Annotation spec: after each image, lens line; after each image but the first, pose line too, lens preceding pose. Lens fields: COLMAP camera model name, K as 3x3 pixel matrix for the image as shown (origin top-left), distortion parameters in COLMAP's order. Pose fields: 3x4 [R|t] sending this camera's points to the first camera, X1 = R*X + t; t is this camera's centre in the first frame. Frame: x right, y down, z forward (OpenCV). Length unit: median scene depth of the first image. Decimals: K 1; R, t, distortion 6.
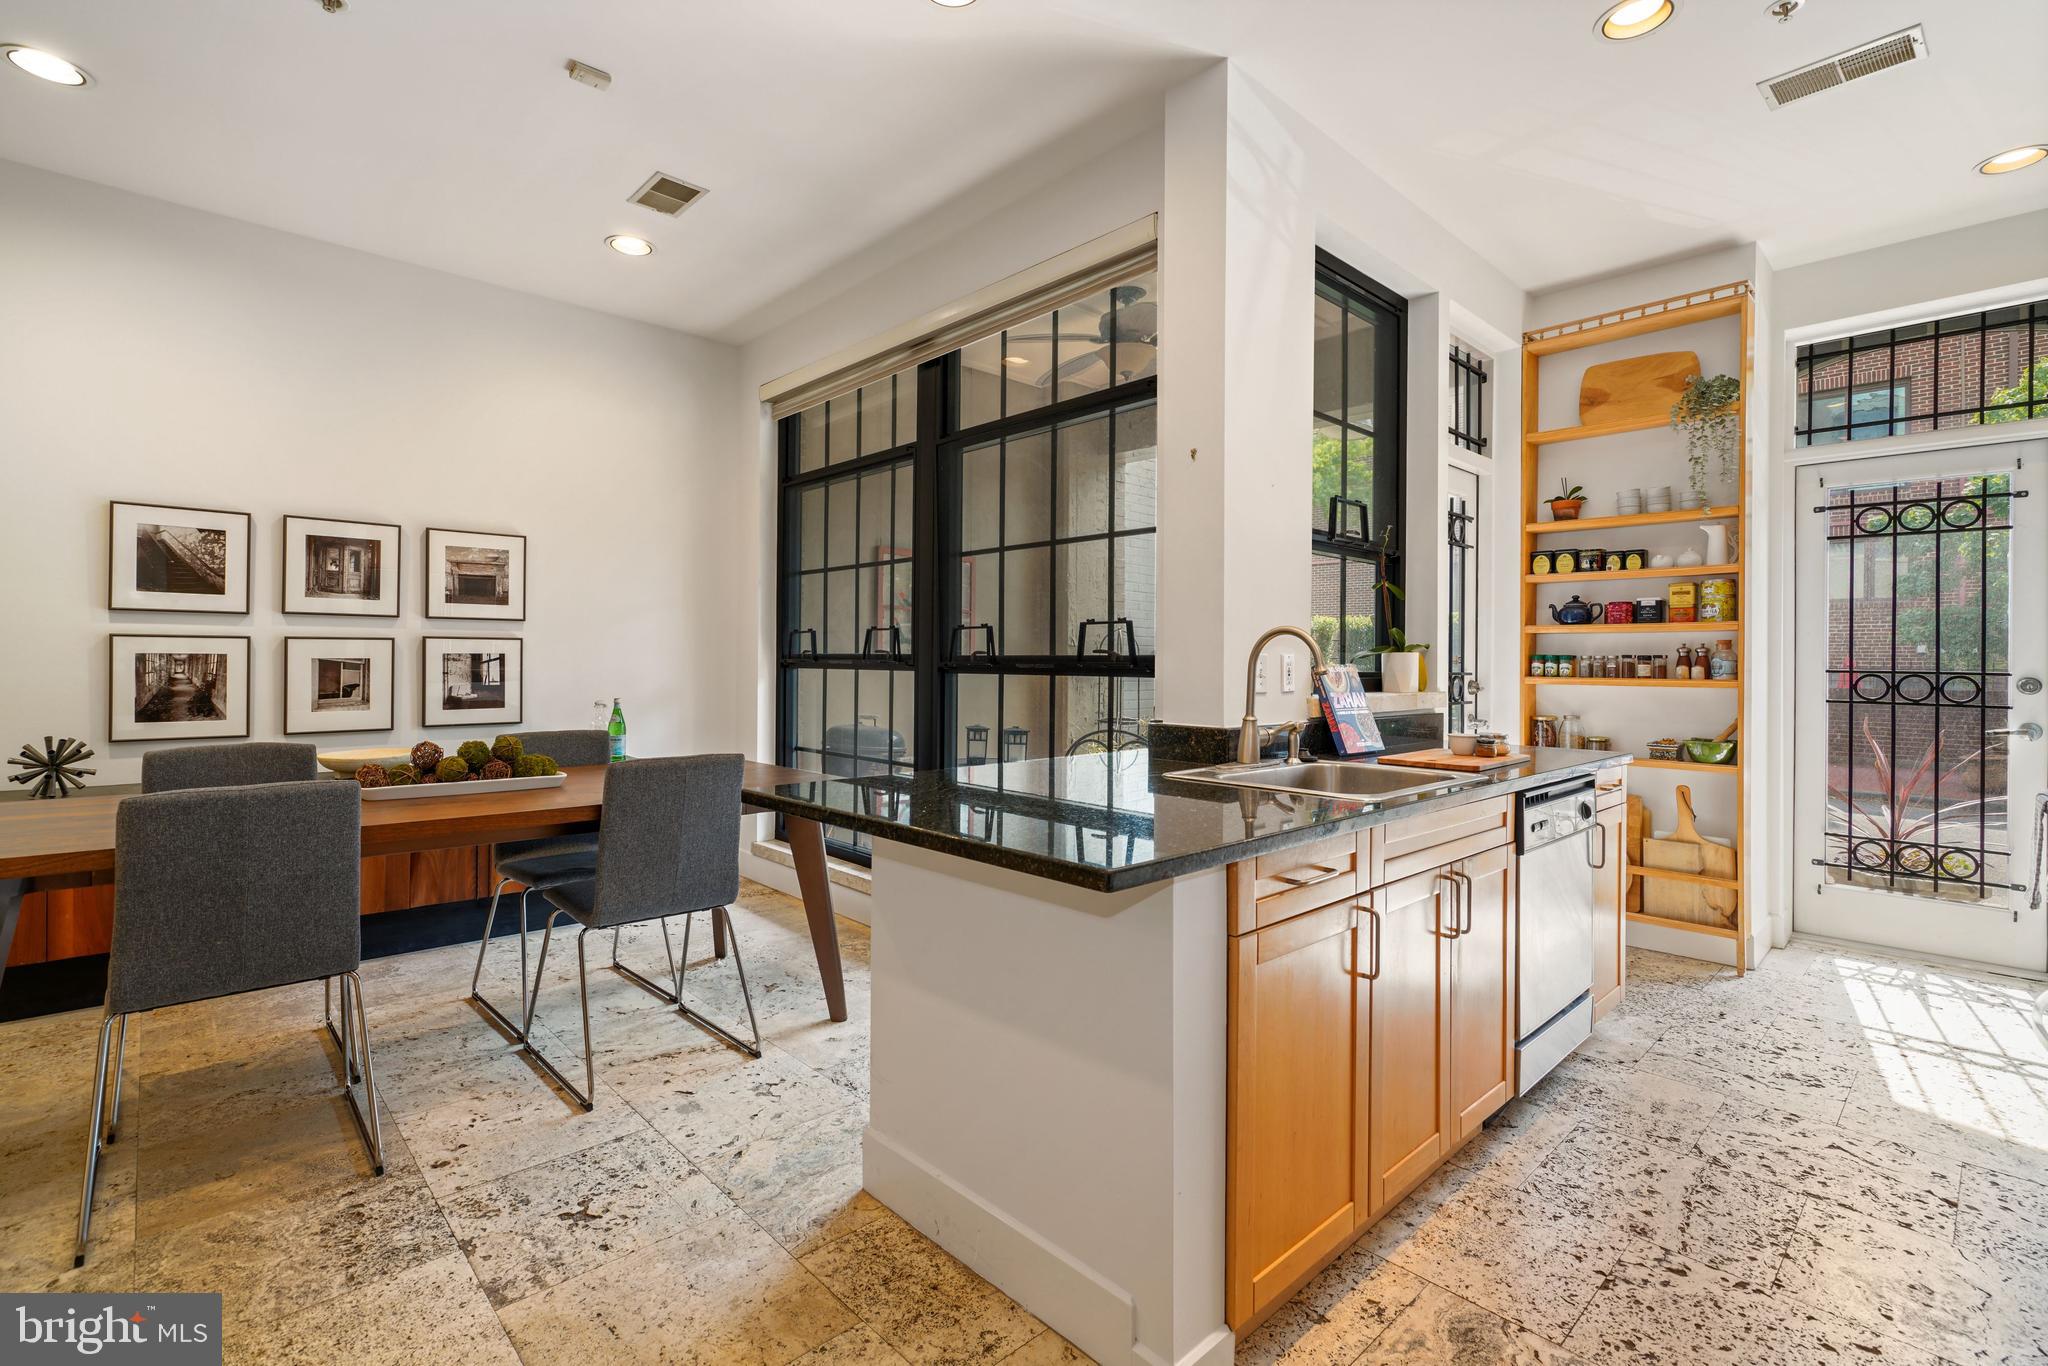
lens RADIAL K [[927.9, 0, 1025.3], [0, 927.9, 660.8], [0, 0, 1]] dist [-0.007419, 0.004294]
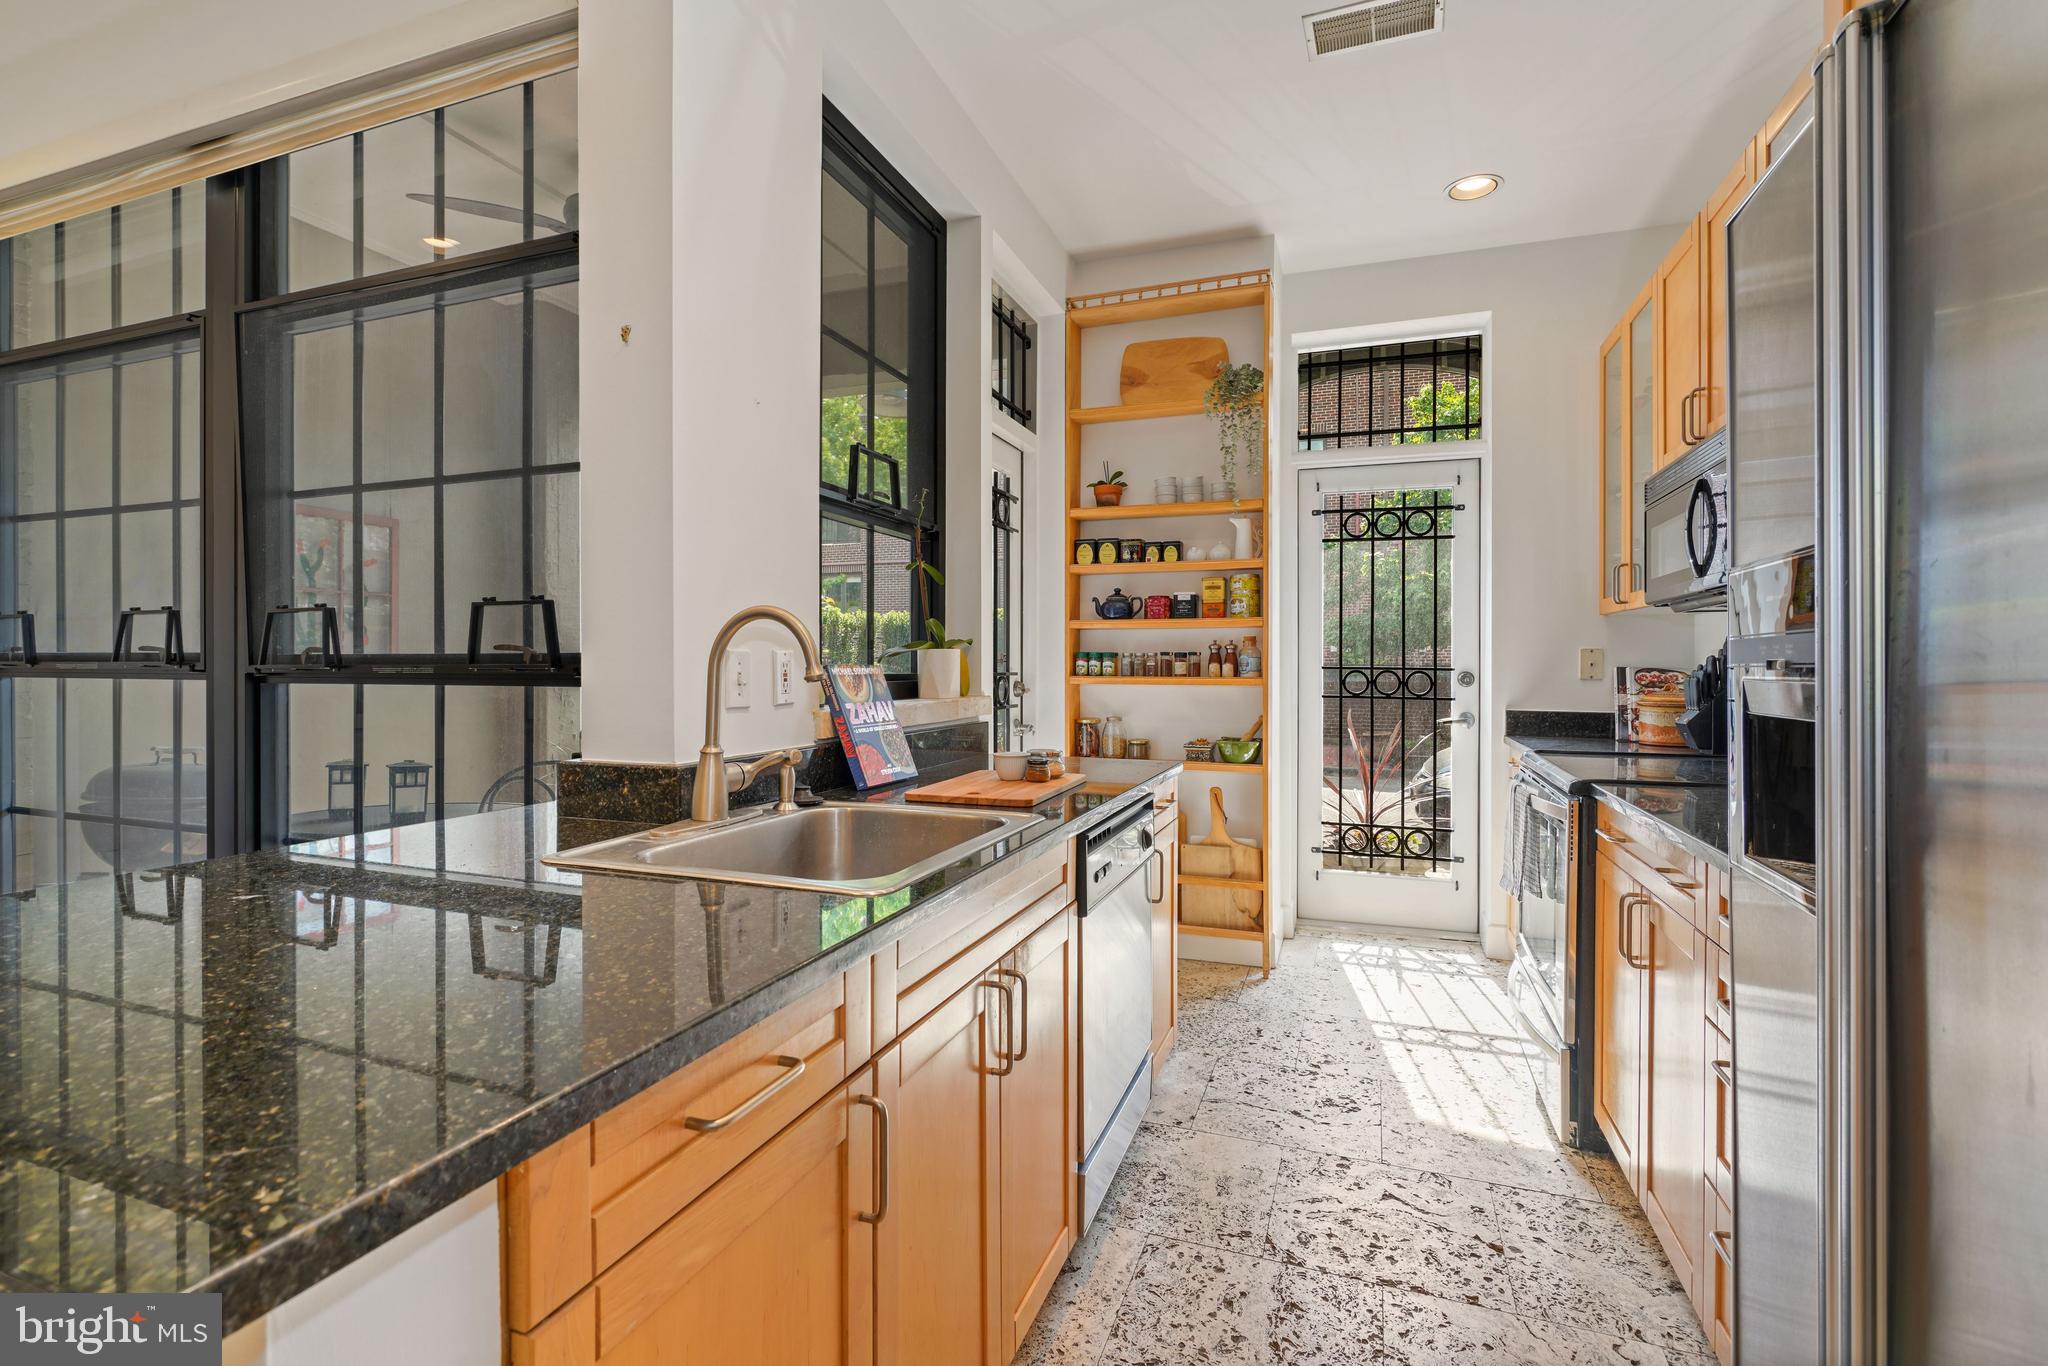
lens RADIAL K [[933.3, 0, 1024.2], [0, 933.3, 666.5], [0, 0, 1]] dist [-0.003456, 0.000451]
pose [[0.895038, -0.007915, 0.445919, 0.099040], [0.005264, 0.999960, 0.007184, 0.000829], [-0.445958, -0.004082, 0.895045, 0.218473]]
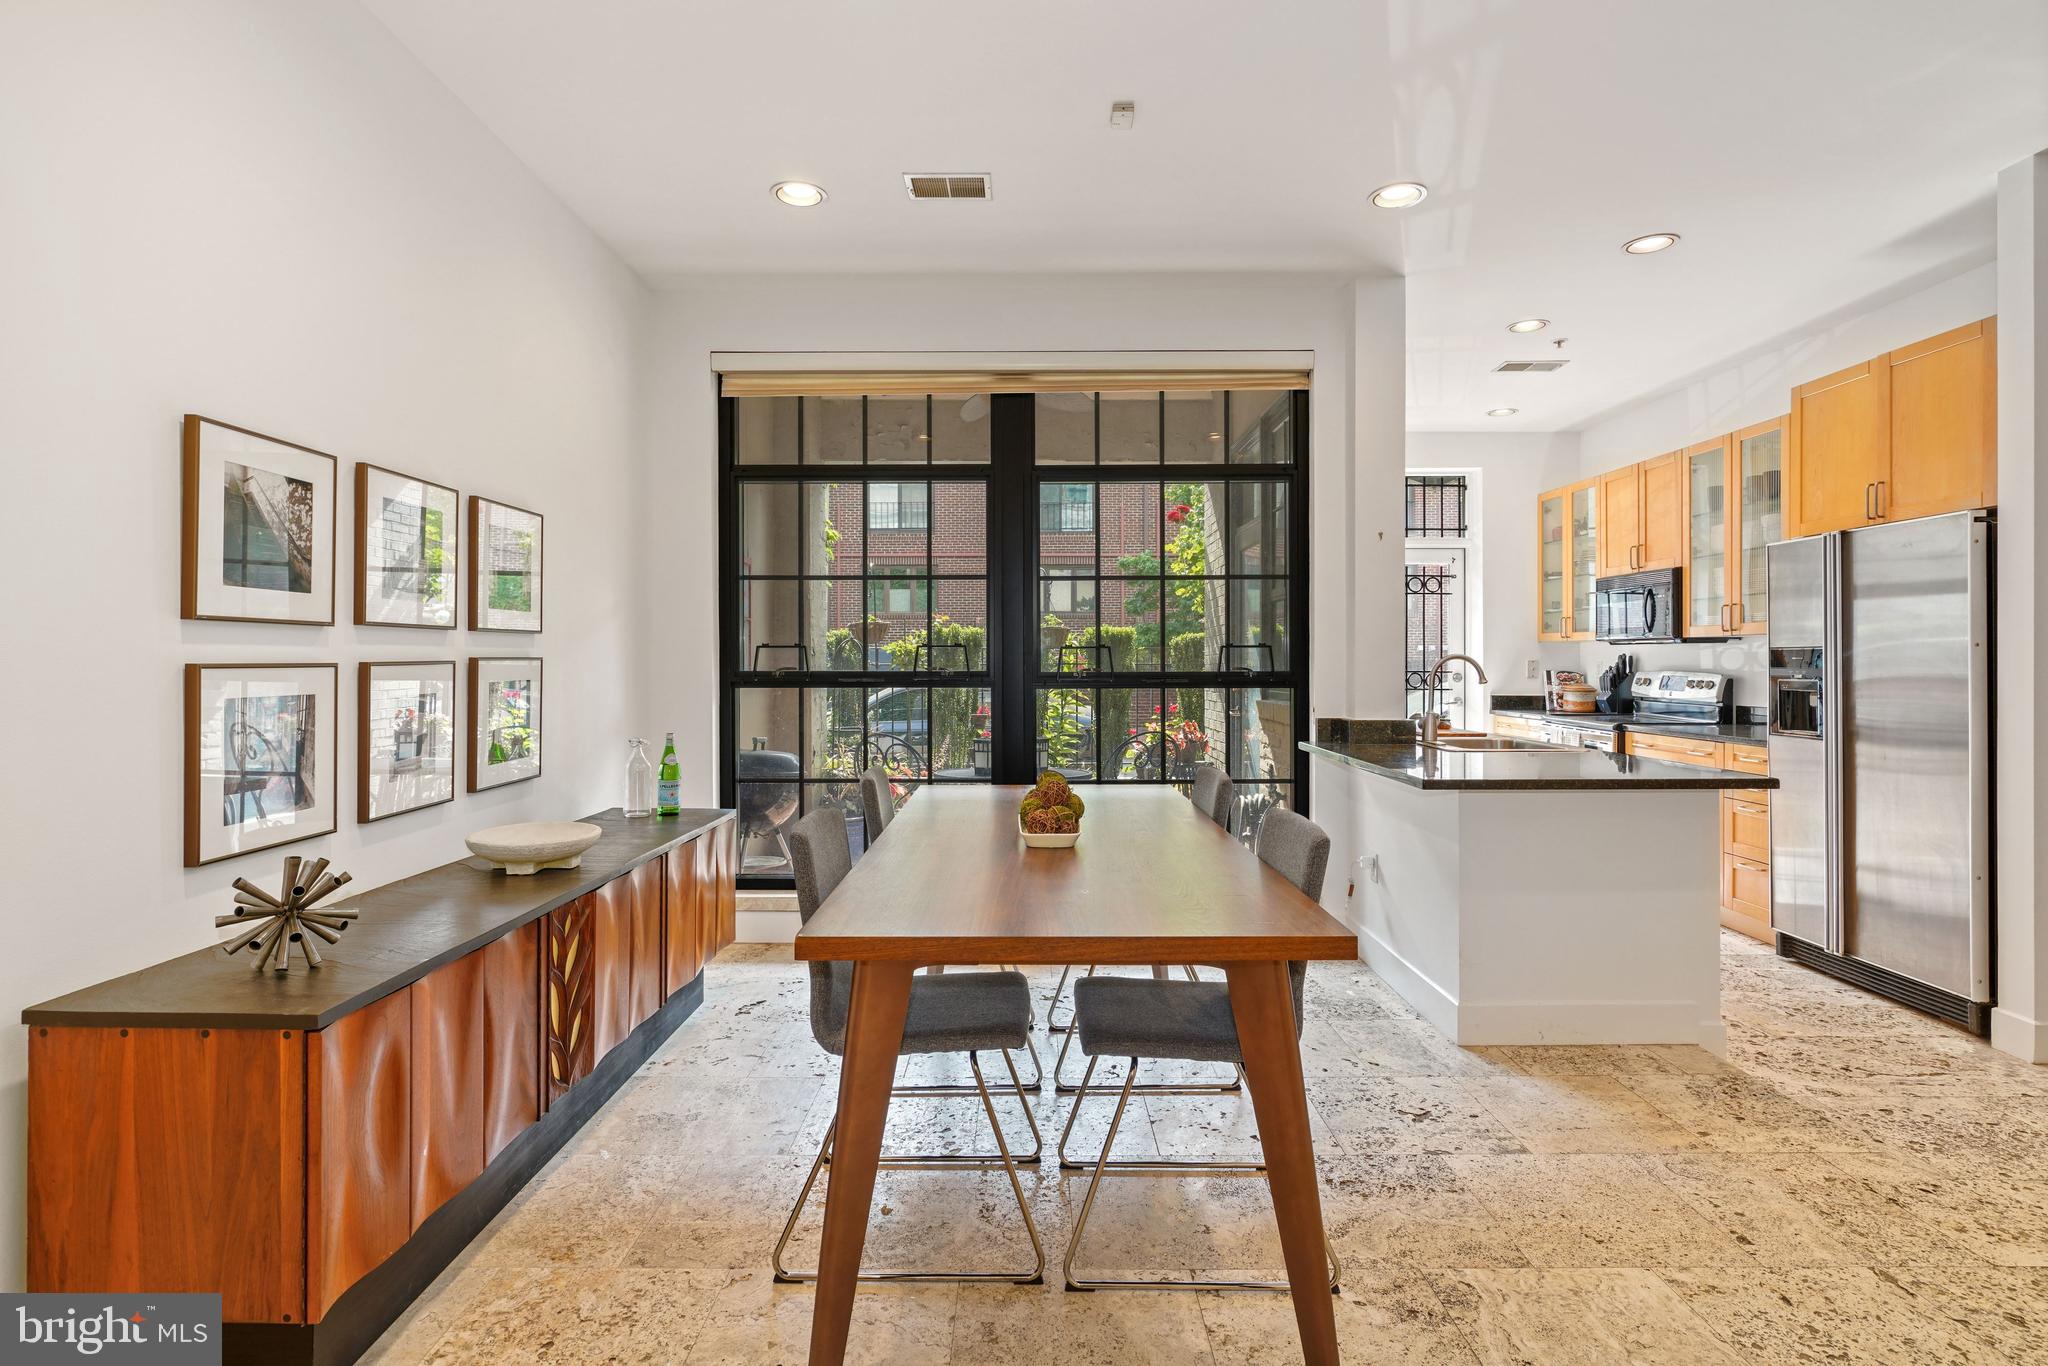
lens RADIAL K [[997.7, 0, 1023.9], [0, 997.7, 658.6], [0, 0, 1]] dist [0.000182, -0.000004]
pose [[0.686648, -0.008985, 0.726935, -0.970809], [0.008073, 0.999956, 0.004734, -0.028082], [-0.726945, 0.002618, 0.686690, 0.228994]]
